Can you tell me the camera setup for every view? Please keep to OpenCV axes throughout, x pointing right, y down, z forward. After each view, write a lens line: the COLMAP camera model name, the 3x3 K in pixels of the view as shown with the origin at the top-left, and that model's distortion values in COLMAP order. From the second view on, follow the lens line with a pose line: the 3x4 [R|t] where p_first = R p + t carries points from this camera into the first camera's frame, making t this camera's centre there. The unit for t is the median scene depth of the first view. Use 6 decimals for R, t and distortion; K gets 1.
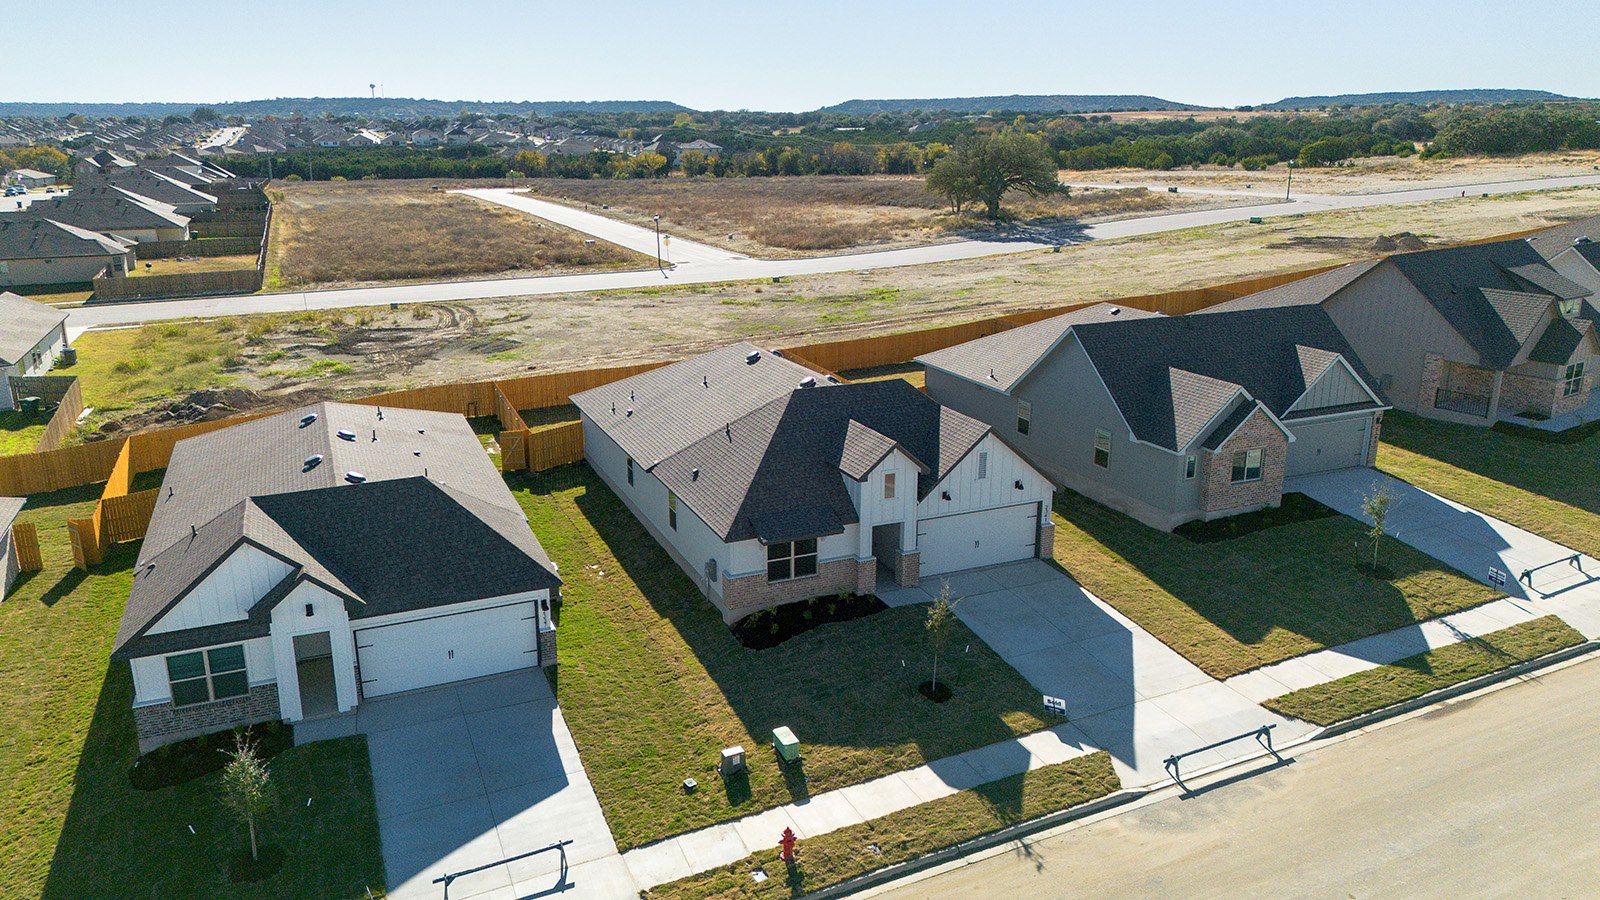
lens RADIAL K [[1202.9, 0, 800.0], [0, 1202.9, 450.0], [0, 0, 1]] dist [0.091902, -0.110106]
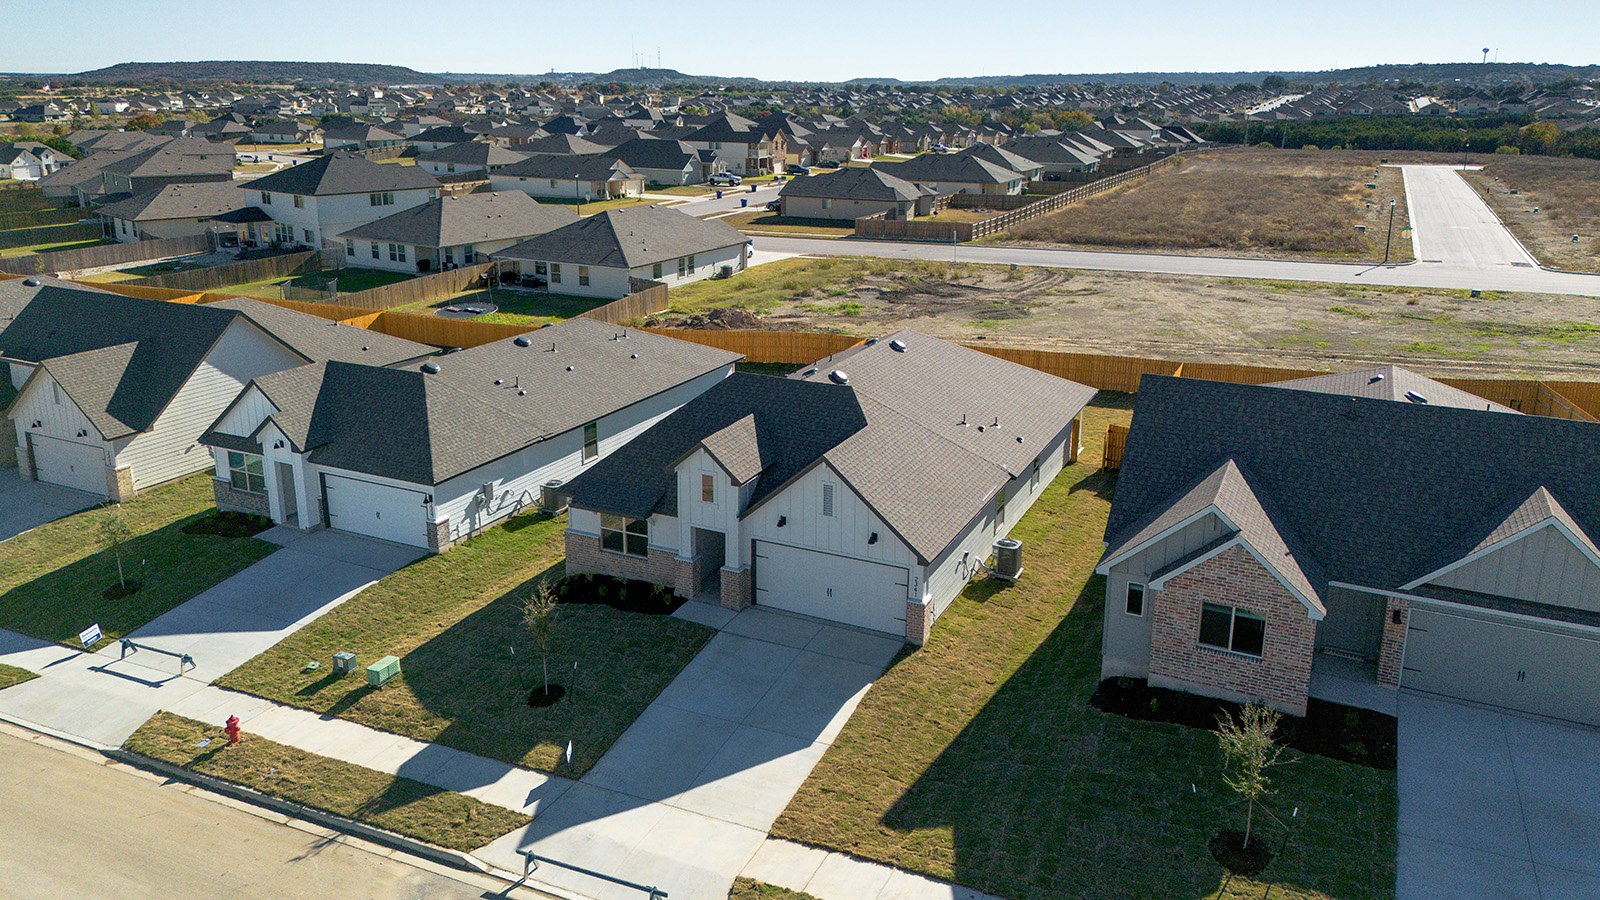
lens RADIAL K [[1202.9, 0, 800.0], [0, 1202.9, 450.0], [0, 0, 1]] dist [0.091902, -0.110106]
pose [[0.620243, 0.232549, -0.749146, 0.809065], [-0.214929, 0.968877, 0.122811, -0.126713], [0.754390, 0.084841, 0.650921, 0.481443]]
